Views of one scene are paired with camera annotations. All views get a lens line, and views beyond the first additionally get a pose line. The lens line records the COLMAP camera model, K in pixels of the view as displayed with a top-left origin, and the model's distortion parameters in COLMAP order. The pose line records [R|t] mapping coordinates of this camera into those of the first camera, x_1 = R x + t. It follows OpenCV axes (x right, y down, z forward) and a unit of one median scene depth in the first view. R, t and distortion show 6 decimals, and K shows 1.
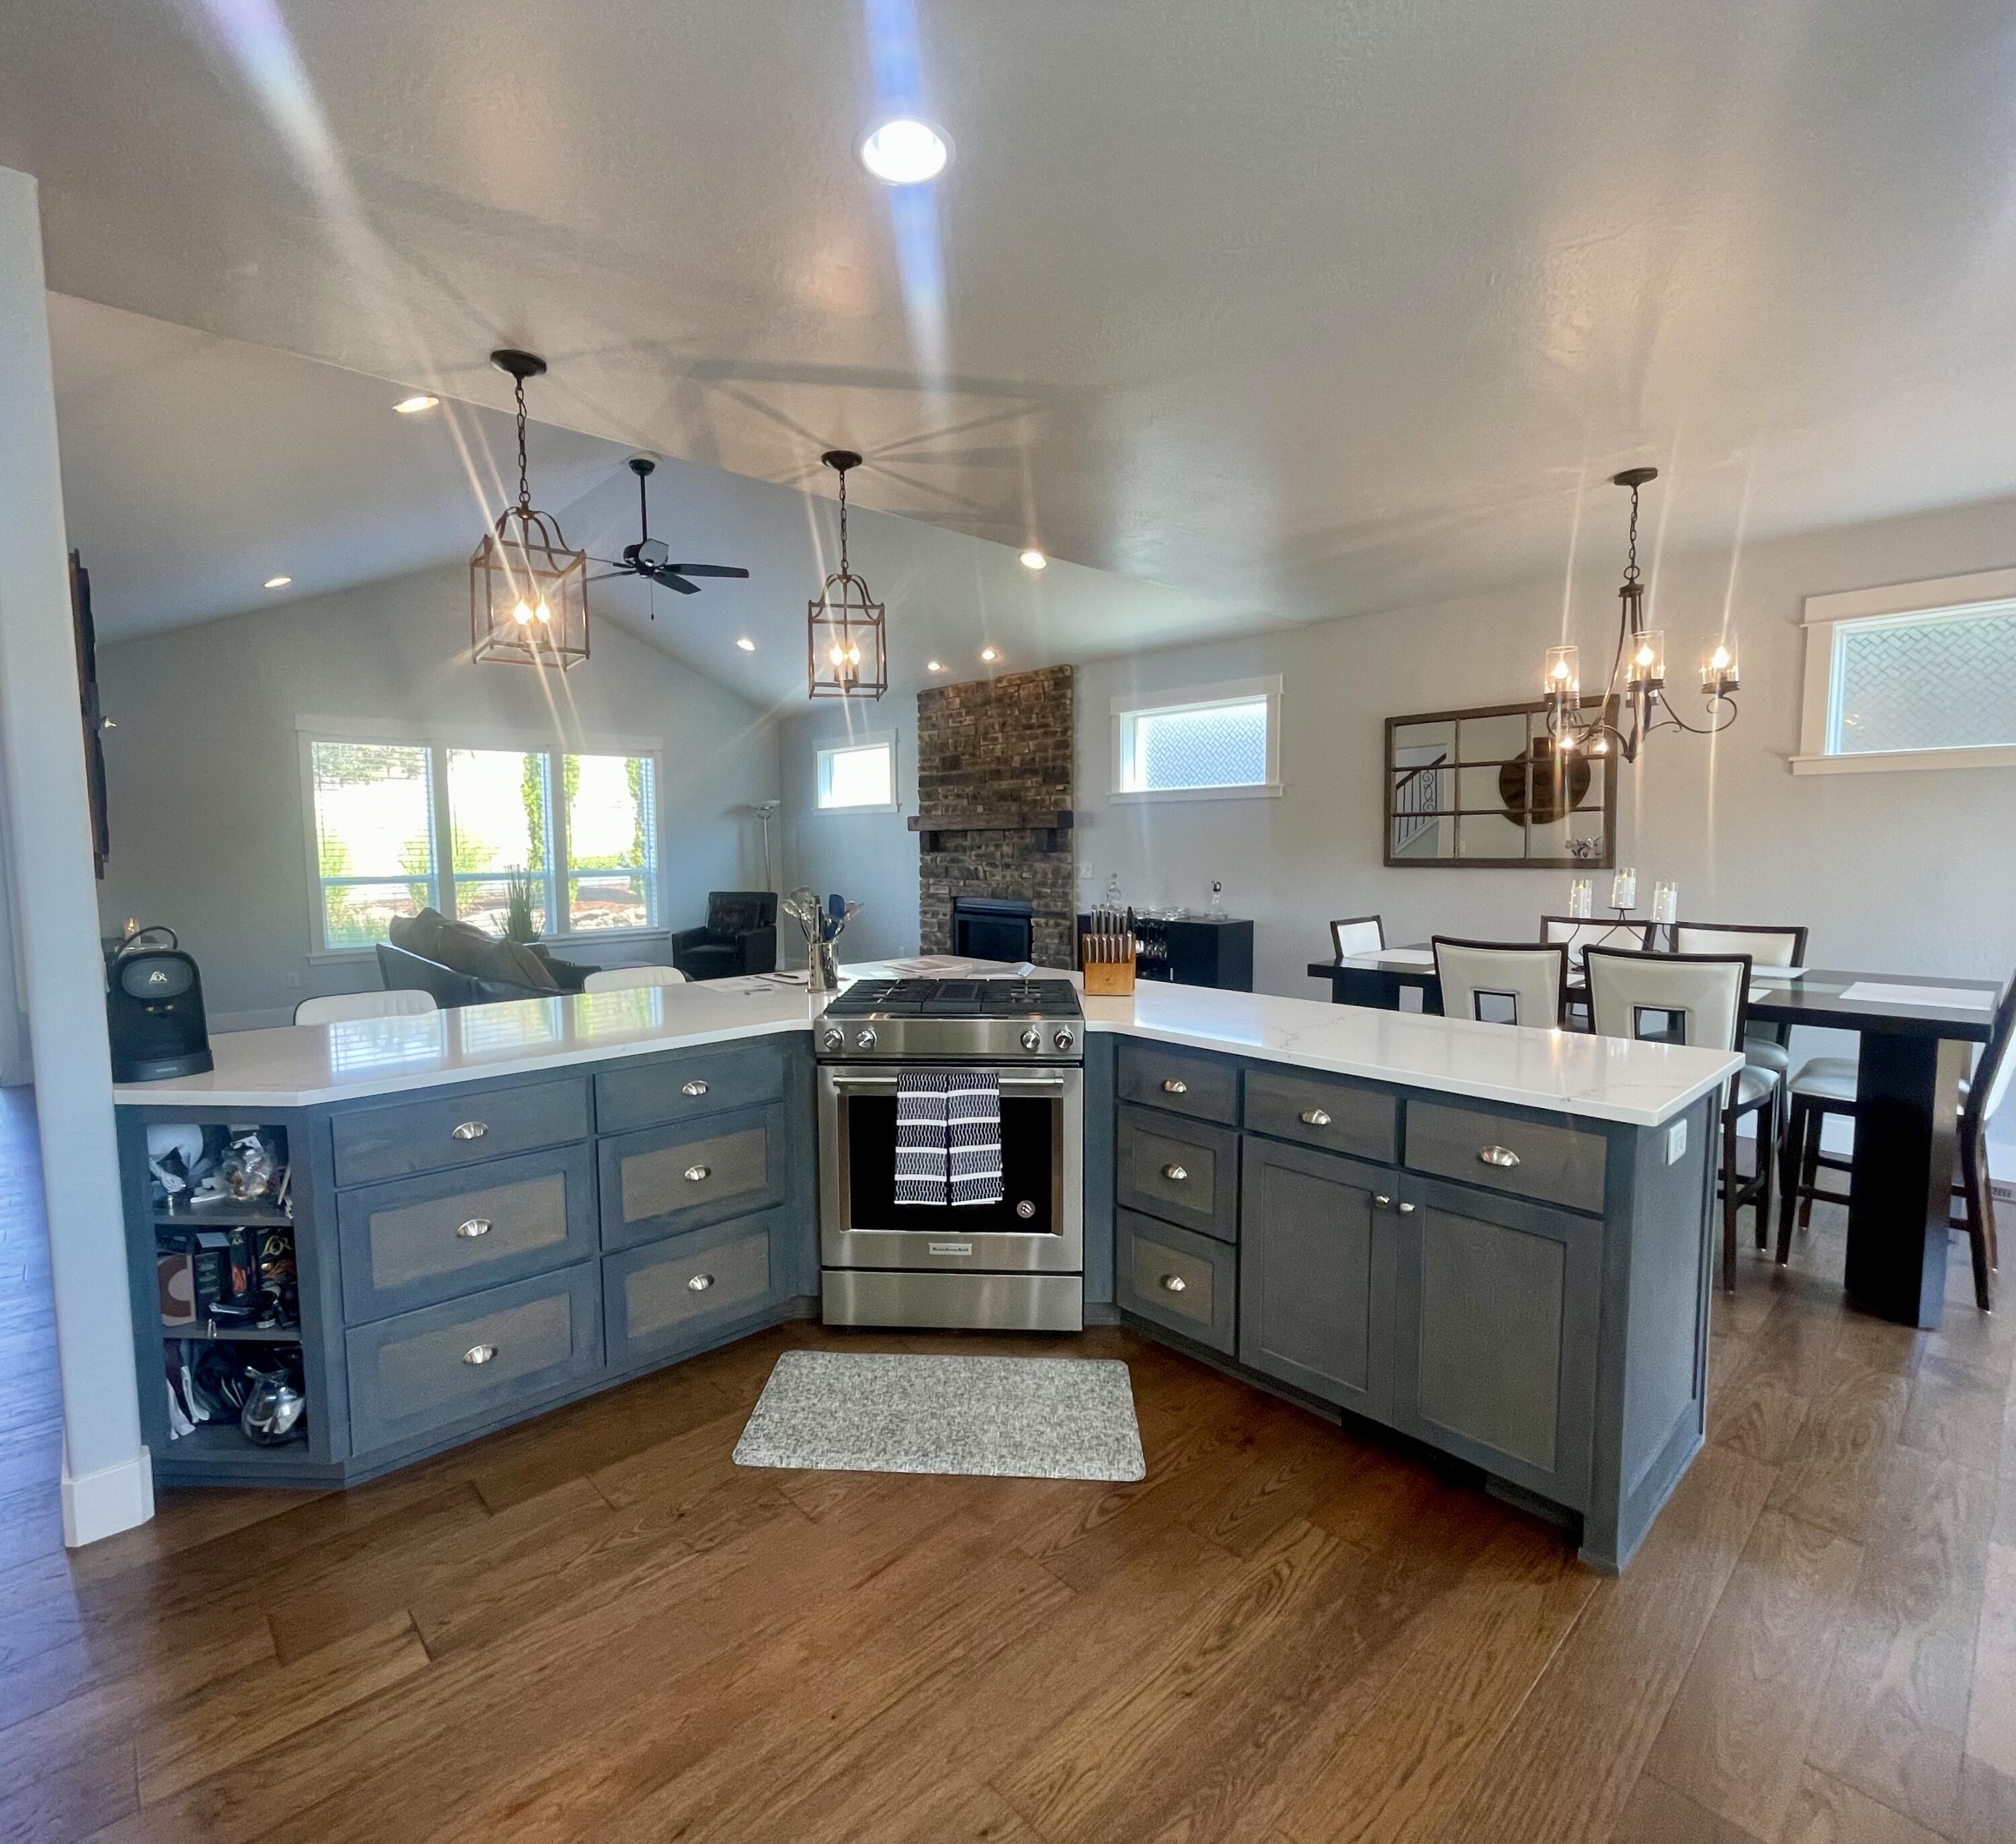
lens RADIAL K [[986.9, 0, 1004.9], [0, 986.9, 921.1], [0, 0, 1]] dist [0.000909, 0.000015]
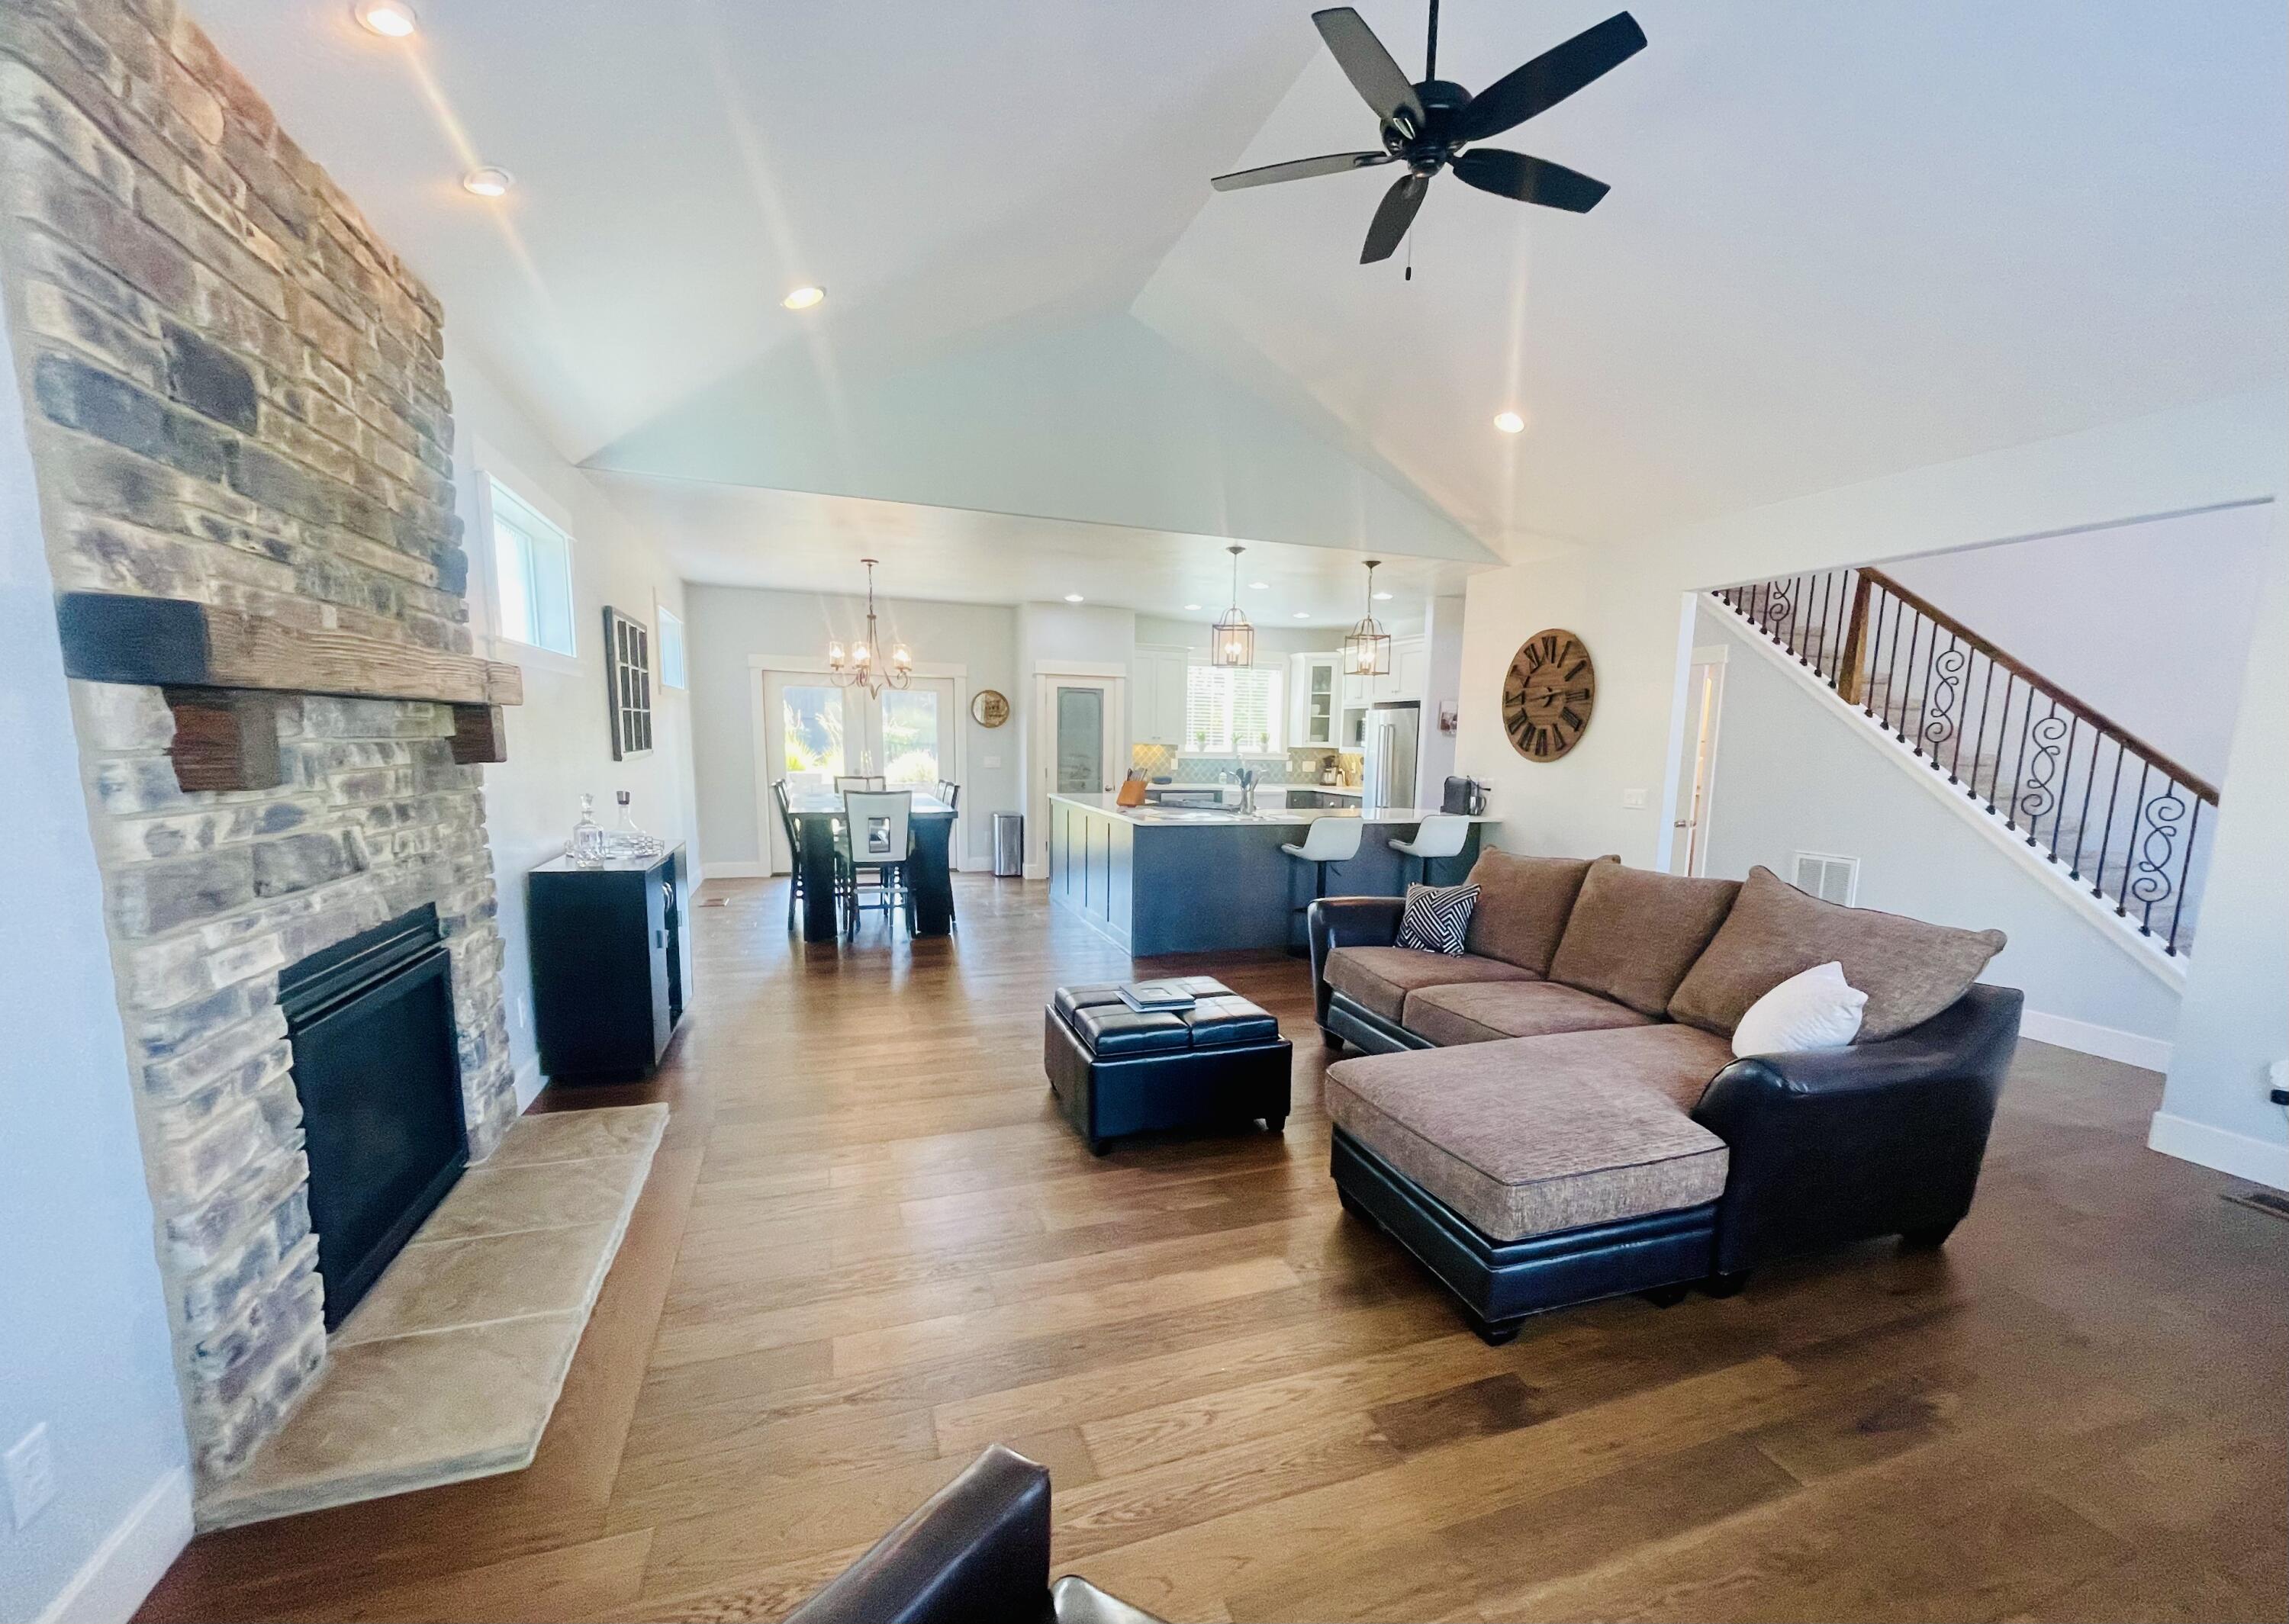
lens RADIAL K [[960.4, 0, 1186.7], [0, 960.4, 891.1], [0, 0, 1]] dist [-0.003482, -0.000186]
pose [[-0.920899, -0.075624, 0.382396, -0.371690], [0.014849, 0.973483, 0.228278, -0.101300], [-0.389519, 0.215899, -0.895356, 1.214892]]
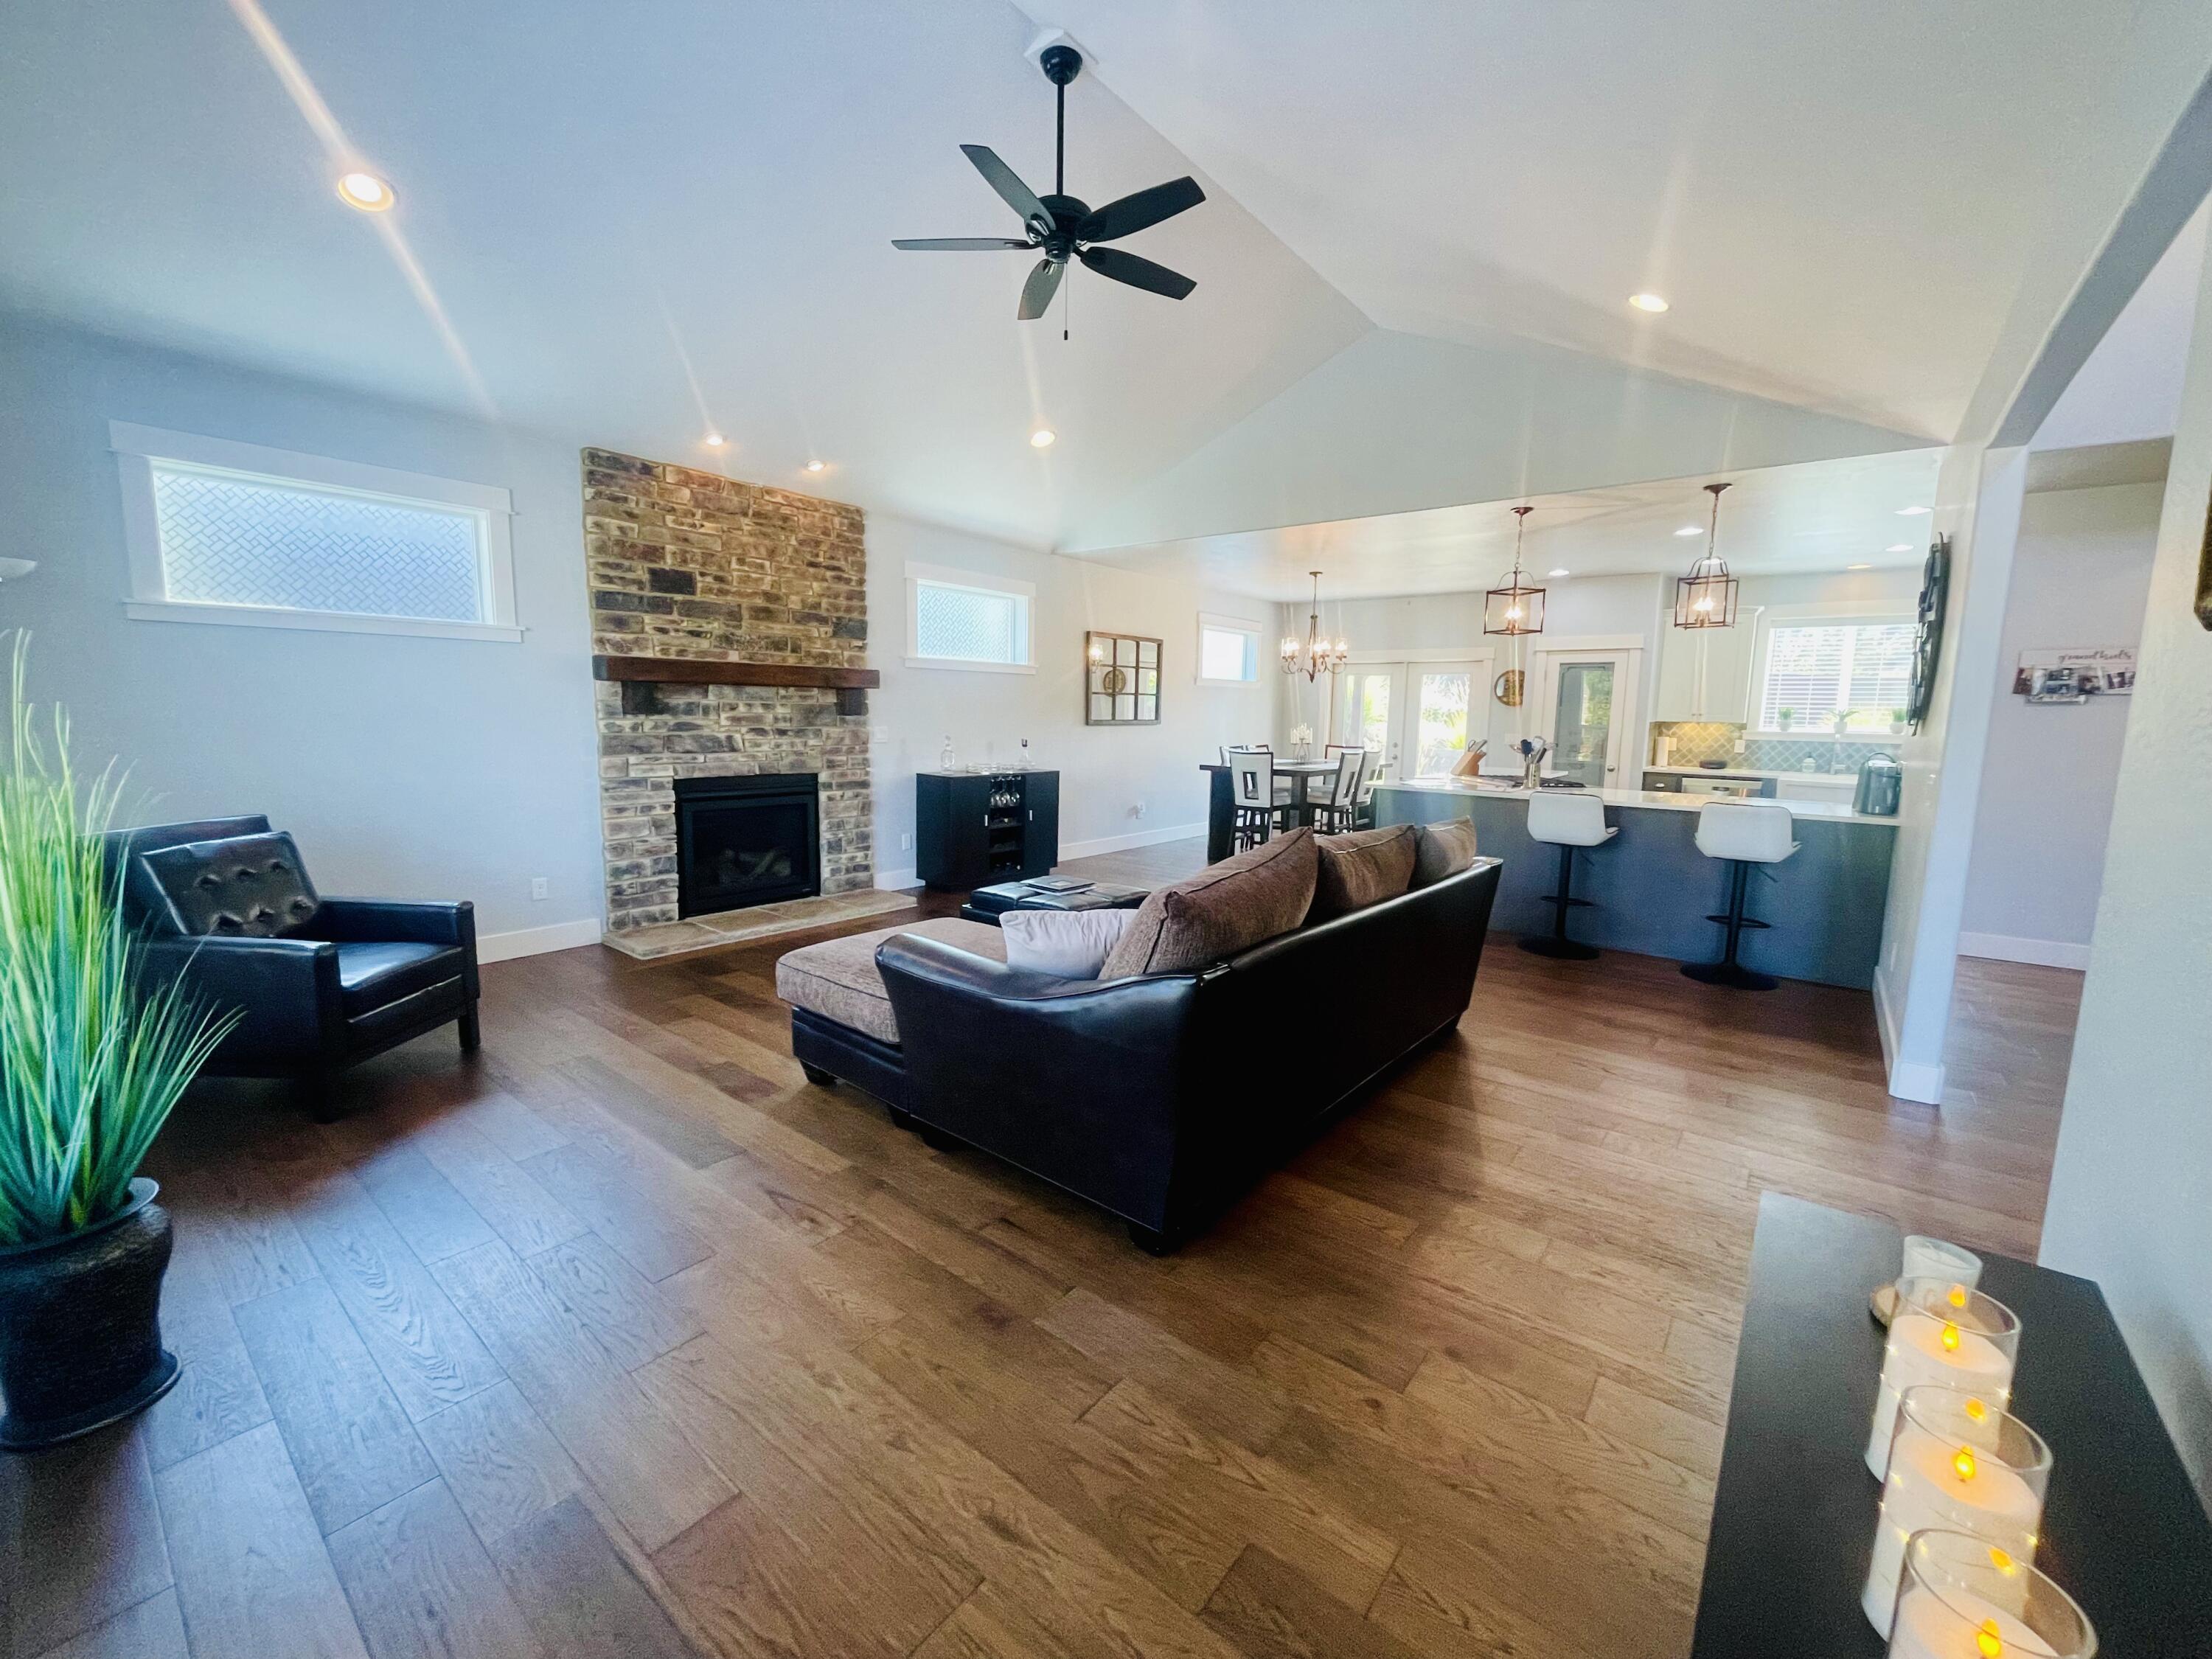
lens RADIAL K [[882.6, 0, 1100.4], [0, 882.6, 827.3], [0, 0, 1]] dist [0.000119, -0.000019]
pose [[-0.131583, -0.128039, 0.983002, -0.760477], [0.062432, 0.988585, 0.137123, -0.062746], [-0.989337, 0.079413, -0.122087, 0.855261]]
